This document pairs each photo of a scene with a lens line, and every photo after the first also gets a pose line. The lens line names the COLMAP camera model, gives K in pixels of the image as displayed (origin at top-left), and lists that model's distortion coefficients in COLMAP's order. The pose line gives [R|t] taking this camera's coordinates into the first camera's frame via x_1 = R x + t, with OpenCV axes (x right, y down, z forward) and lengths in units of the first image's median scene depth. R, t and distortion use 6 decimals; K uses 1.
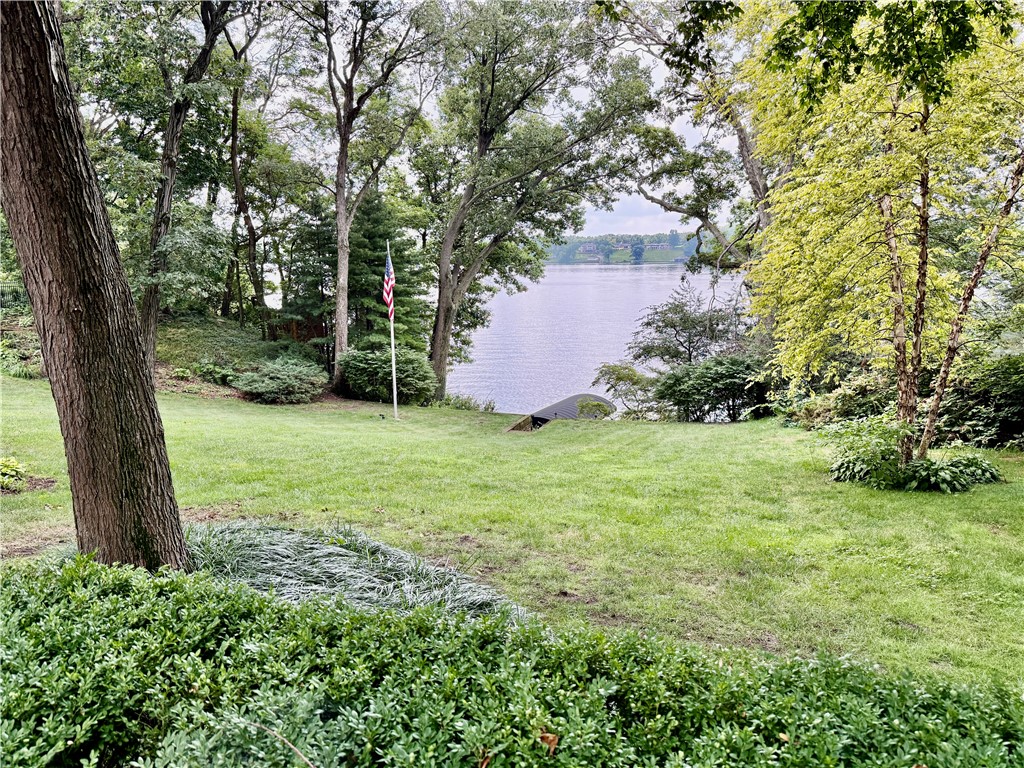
lens RADIAL K [[716.3, 0, 511.3], [0, 716.3, 385.1], [0, 0, 1]] dist [0.002001, -0.024141]
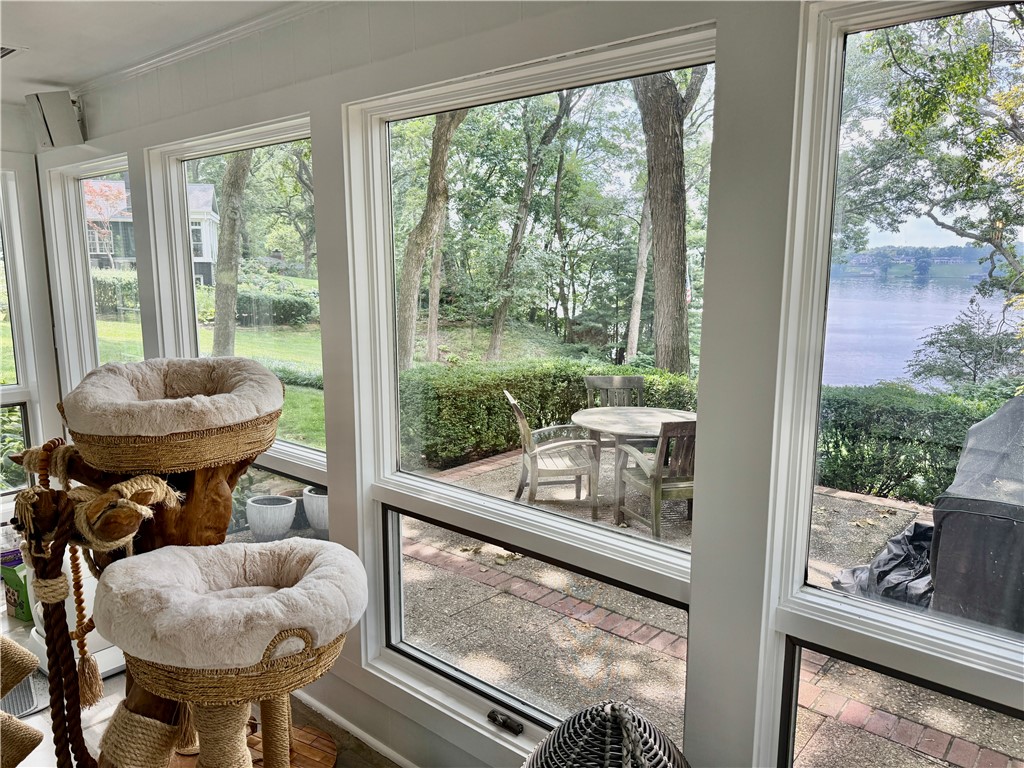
lens RADIAL K [[716.3, 0, 511.9], [0, 716.3, 383.9], [0, 0, 1]] dist [0.002001, -0.024141]
pose [[0.941234, 0.062850, -0.331856, -0.032199], [-0.068470, 0.997639, -0.005256, 0.018508], [0.330742, 0.027669, 0.943315, -0.169969]]
